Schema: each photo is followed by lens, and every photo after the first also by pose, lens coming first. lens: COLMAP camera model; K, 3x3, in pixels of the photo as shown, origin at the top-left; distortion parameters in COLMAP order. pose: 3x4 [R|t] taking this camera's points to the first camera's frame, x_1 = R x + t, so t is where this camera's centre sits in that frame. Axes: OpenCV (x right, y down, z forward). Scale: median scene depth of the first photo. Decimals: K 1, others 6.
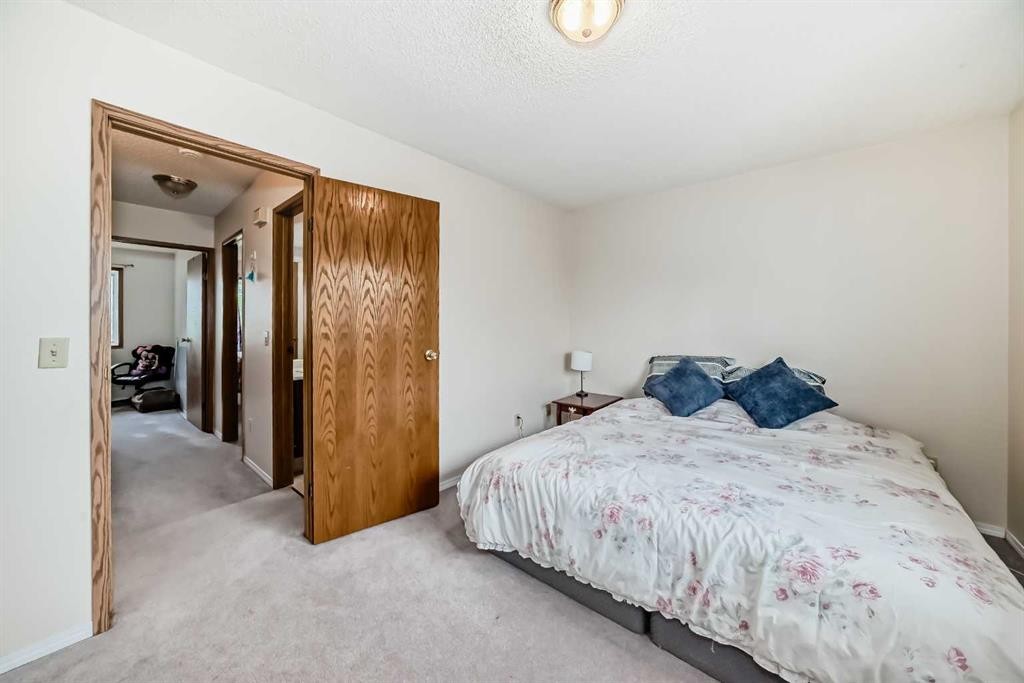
lens RADIAL K [[368.9, 0, 516.9], [0, 368.9, 328.5], [0, 0, 1]] dist [-0.020093, 0.006214]
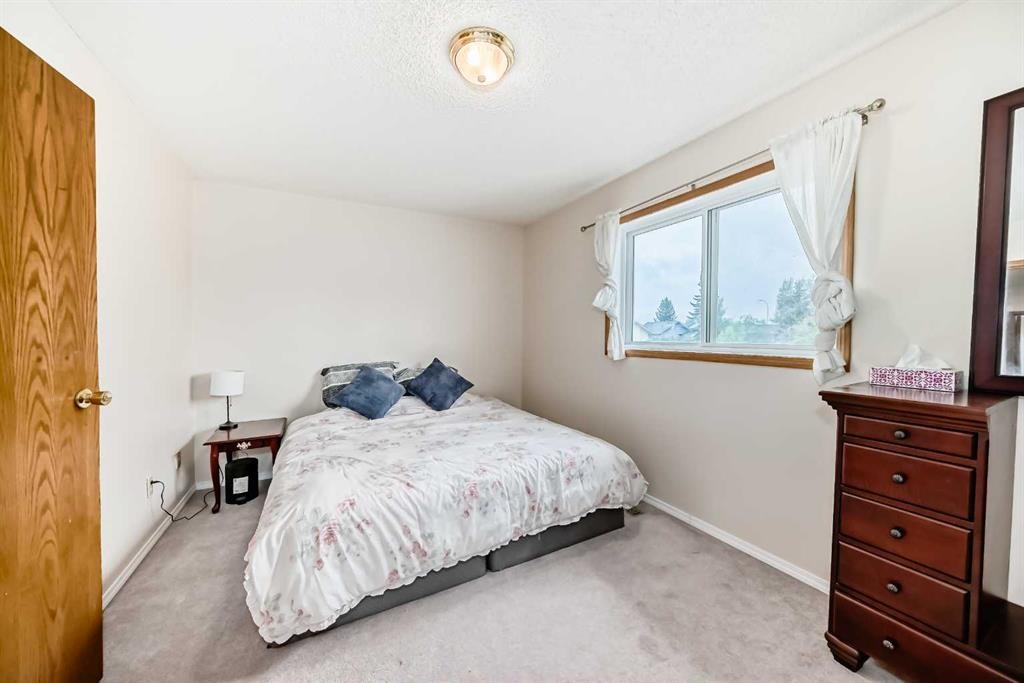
lens RADIAL K [[363.4, 0, 511.9], [0, 363.4, 352.5], [0, 0, 1]] dist [-0.019899, 0.005777]
pose [[0.368001, -0.055297, 0.928180, -0.640577], [0.019232, 0.998469, 0.051859, -0.007888], [-0.929626, -0.001234, 0.368501, 0.368408]]
